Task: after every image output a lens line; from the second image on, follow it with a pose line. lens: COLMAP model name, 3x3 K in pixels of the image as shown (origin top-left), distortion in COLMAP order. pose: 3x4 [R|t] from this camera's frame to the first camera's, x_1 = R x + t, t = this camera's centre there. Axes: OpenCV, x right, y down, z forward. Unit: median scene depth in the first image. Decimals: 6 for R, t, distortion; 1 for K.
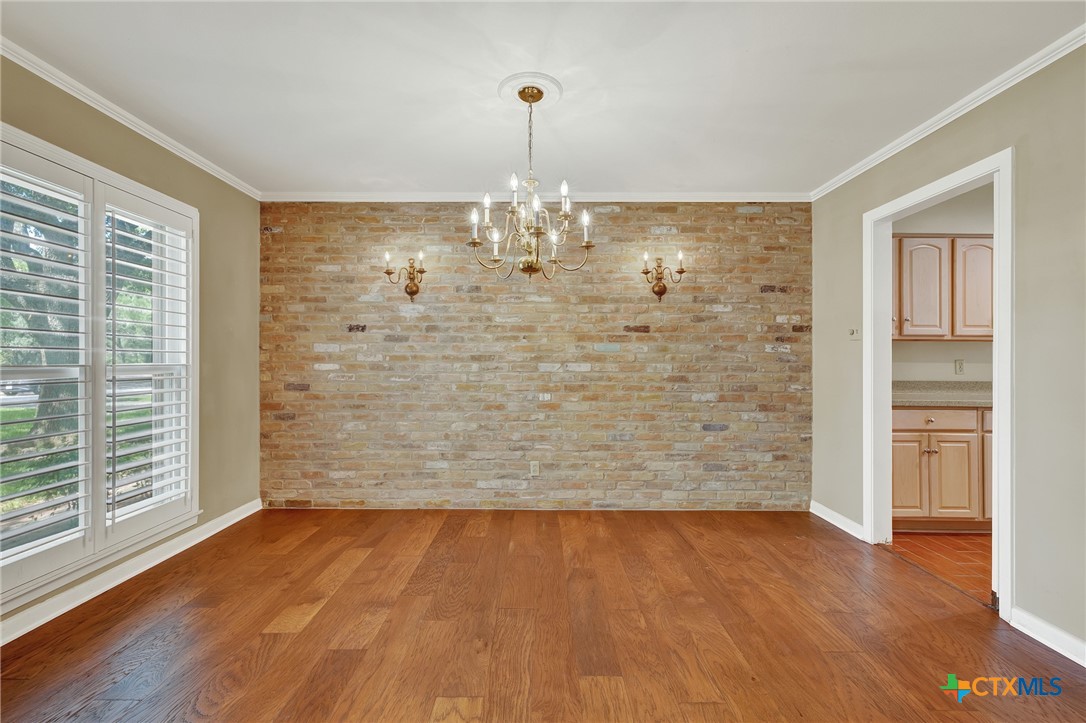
lens RADIAL K [[465.4, 0, 538.0], [0, 465.4, 360.5], [0, 0, 1]] dist [0.000187, 0.000185]
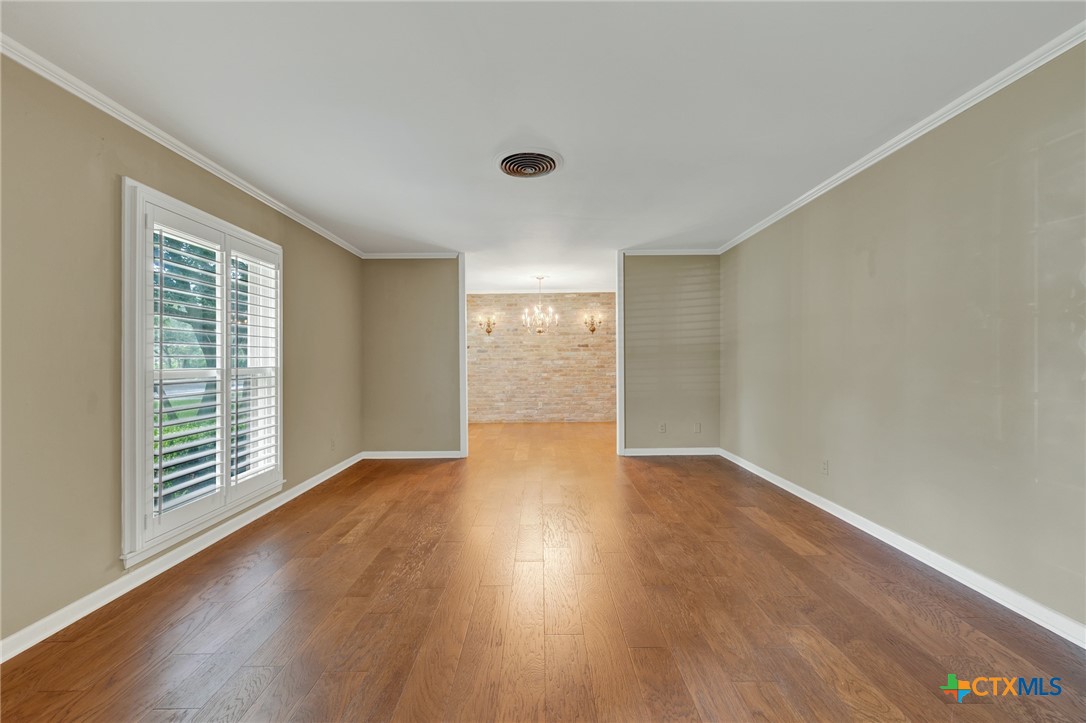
lens RADIAL K [[465.4, 0, 538.0], [0, 465.4, 360.5], [0, 0, 1]] dist [0.000187, 0.000185]
pose [[0.999696, -0.009439, -0.022796, 0.035538], [0.009353, 0.999949, -0.003872, 0.013864], [0.022832, 0.003657, 0.999733, -1.384741]]
